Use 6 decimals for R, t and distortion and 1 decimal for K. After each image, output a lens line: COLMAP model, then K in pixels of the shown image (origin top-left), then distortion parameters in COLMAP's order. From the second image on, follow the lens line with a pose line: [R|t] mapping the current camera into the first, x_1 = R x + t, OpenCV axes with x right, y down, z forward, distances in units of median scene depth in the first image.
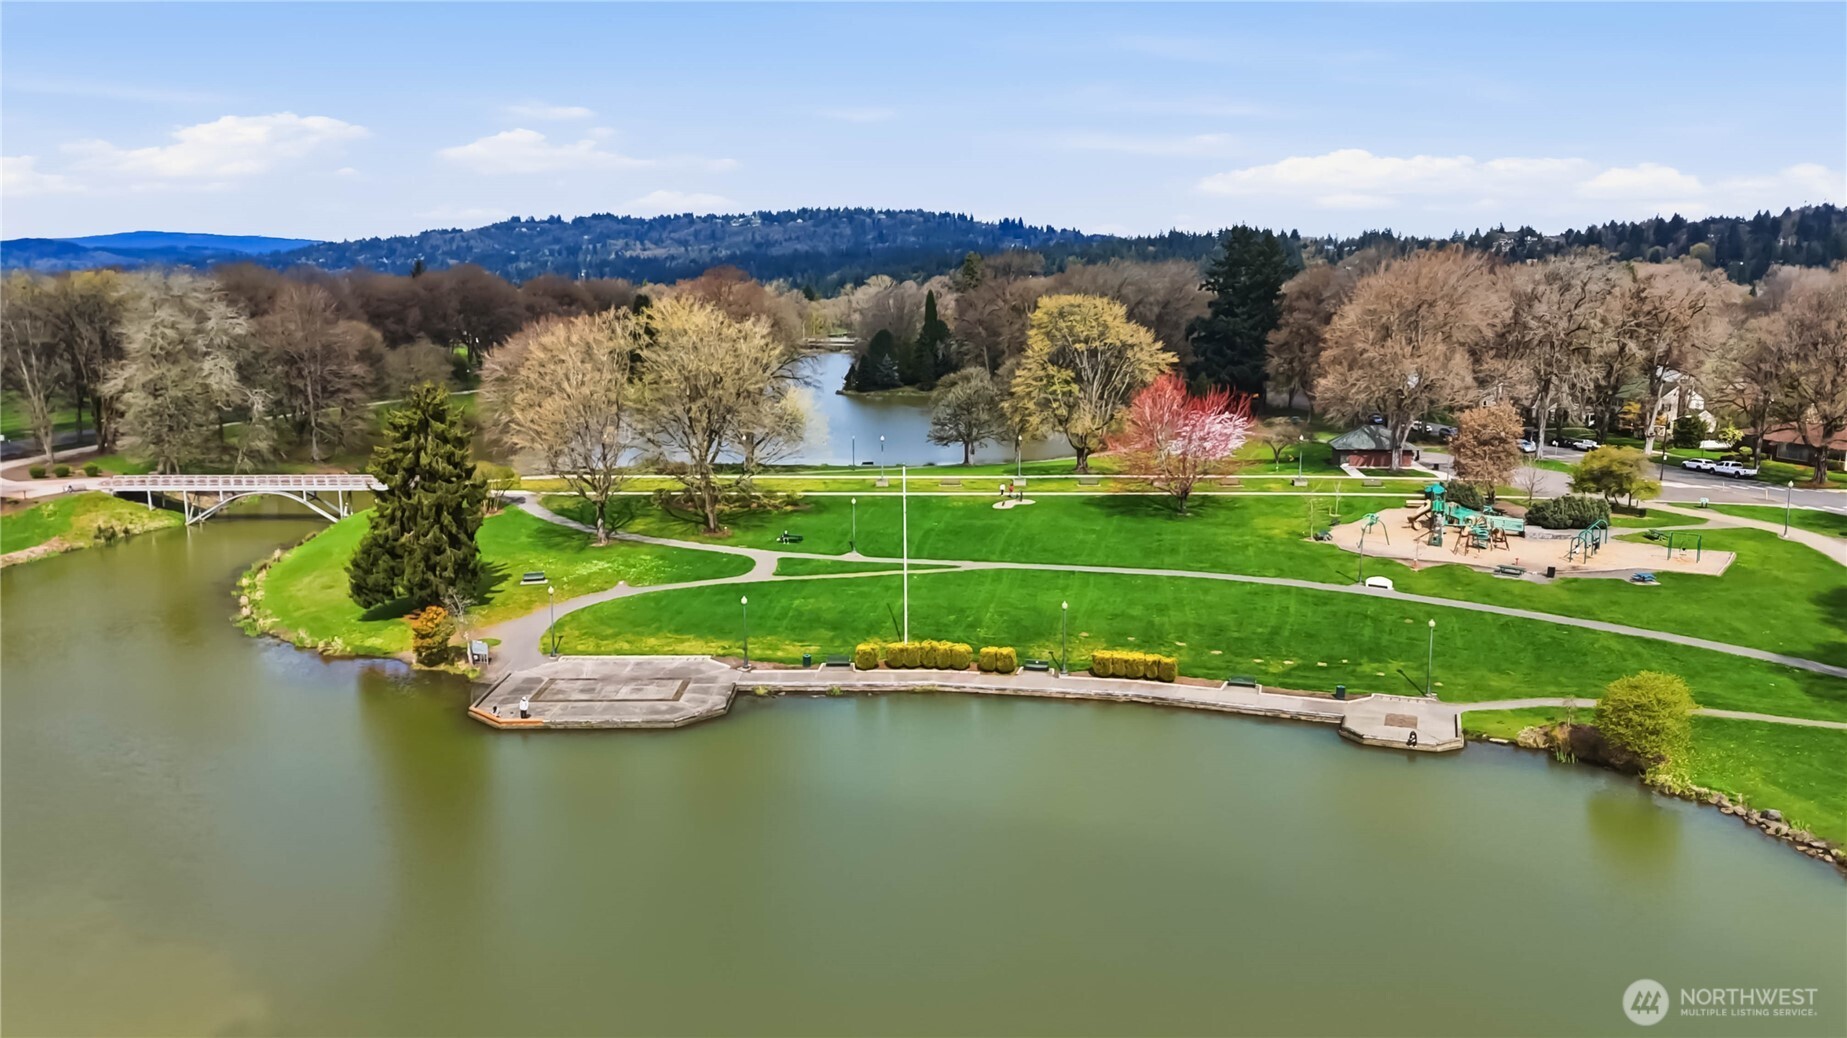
lens RADIAL K [[1353.1, 0, 920.7], [0, 1353.1, 522.7], [0, 0, 1]] dist [0.074404, -0.075465]
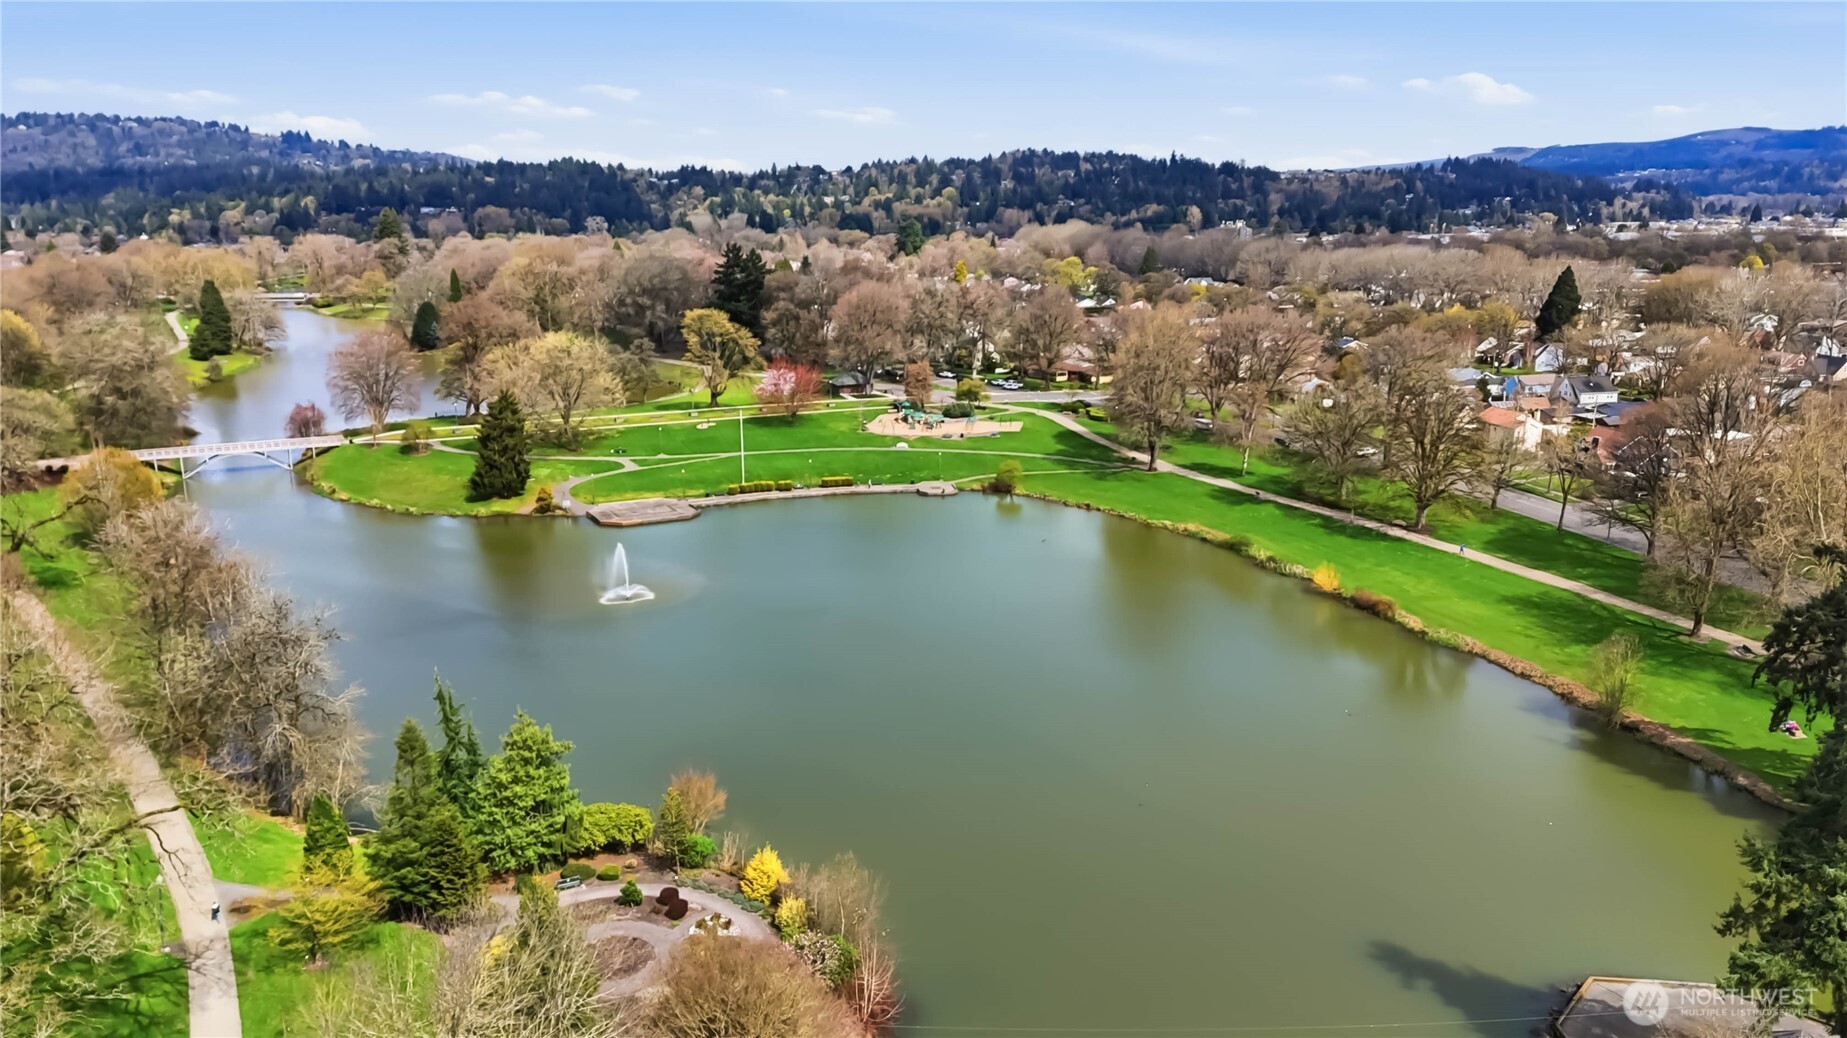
lens RADIAL K [[1353.1, 0, 920.7], [0, 1353.1, 522.7], [0, 0, 1]] dist [0.074404, -0.075465]
pose [[0.880207, -0.110602, 0.461522, -0.423970], [0.082571, 0.993323, 0.080569, -0.005390], [-0.467352, -0.032809, 0.883463, -0.636459]]
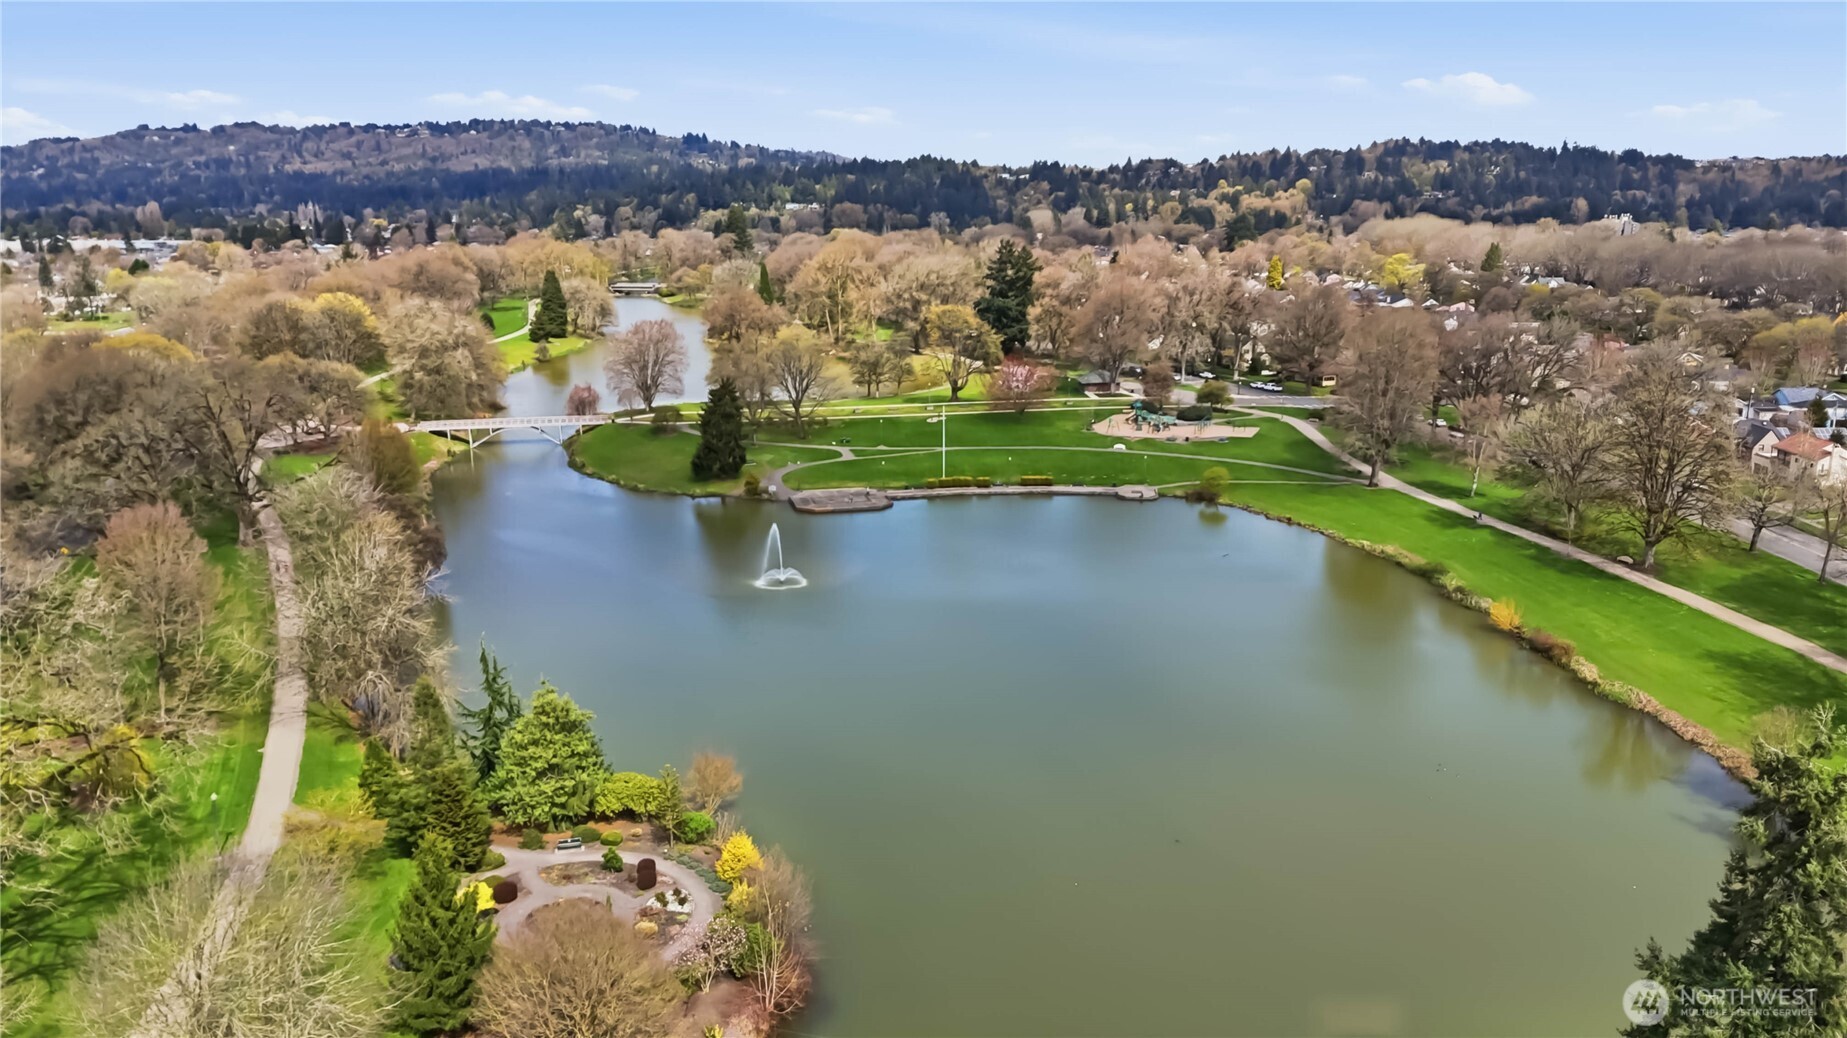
lens RADIAL K [[1353.1, 0, 920.7], [0, 1353.1, 522.7], [0, 0, 1]] dist [0.074404, -0.075465]
pose [[0.972695, -0.056178, 0.225186, -0.301232], [0.041596, 0.996750, 0.068988, -0.000621], [-0.228330, -0.057738, 0.971870, -0.680638]]
